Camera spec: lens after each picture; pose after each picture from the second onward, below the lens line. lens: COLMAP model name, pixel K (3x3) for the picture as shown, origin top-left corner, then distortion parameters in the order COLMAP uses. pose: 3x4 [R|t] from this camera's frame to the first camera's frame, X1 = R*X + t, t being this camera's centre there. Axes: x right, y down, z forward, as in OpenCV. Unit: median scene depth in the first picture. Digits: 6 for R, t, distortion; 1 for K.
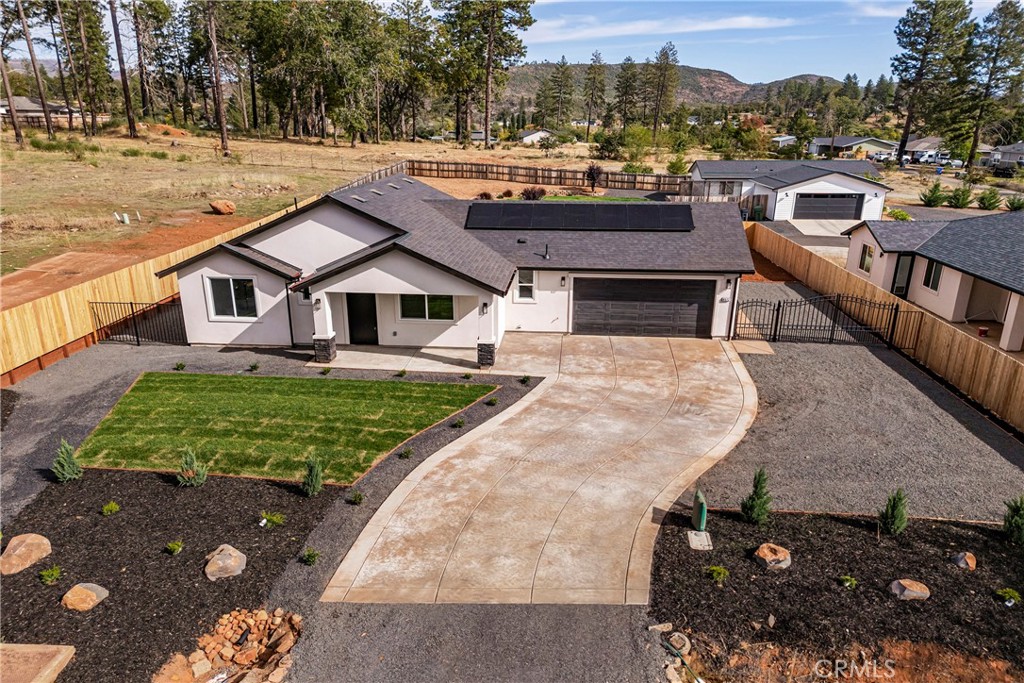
lens RADIAL K [[855.6, 0, 565.1], [0, 855.6, 341.0], [0, 0, 1]] dist [0.085020, -0.082459]
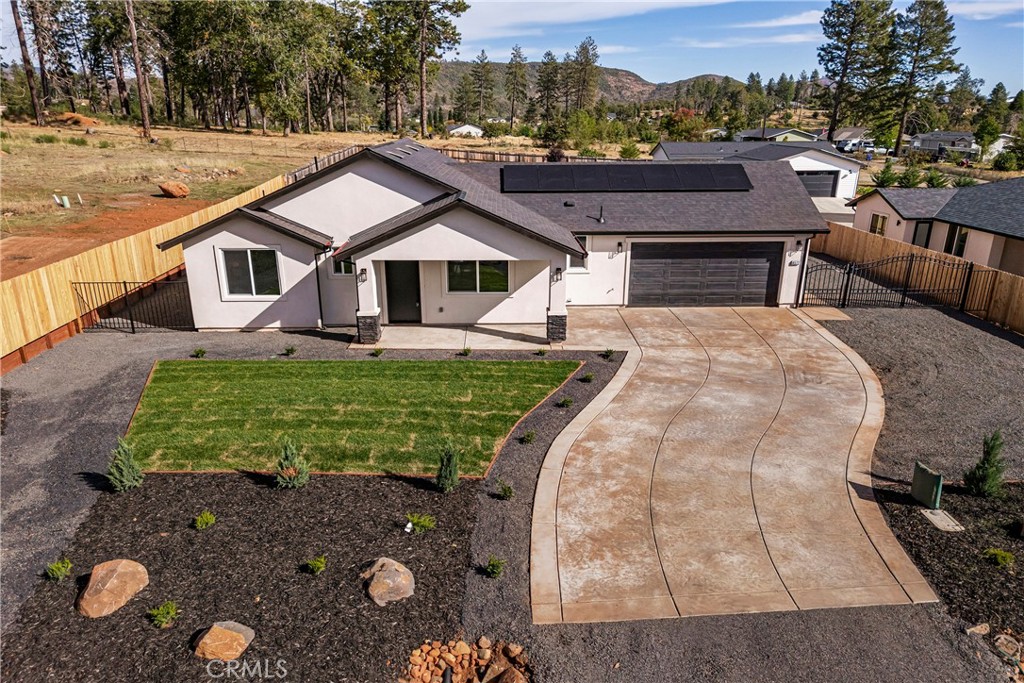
lens RADIAL K [[852.0, 0, 574.0], [0, 852.0, 340.3], [0, 0, 1]] dist [0.078521, -0.067176]
pose [[0.993516, -0.035687, 0.107943, -0.160388], [0.035642, 0.999362, 0.002344, 0.025619], [-0.107958, 0.001518, 0.994154, 0.123317]]
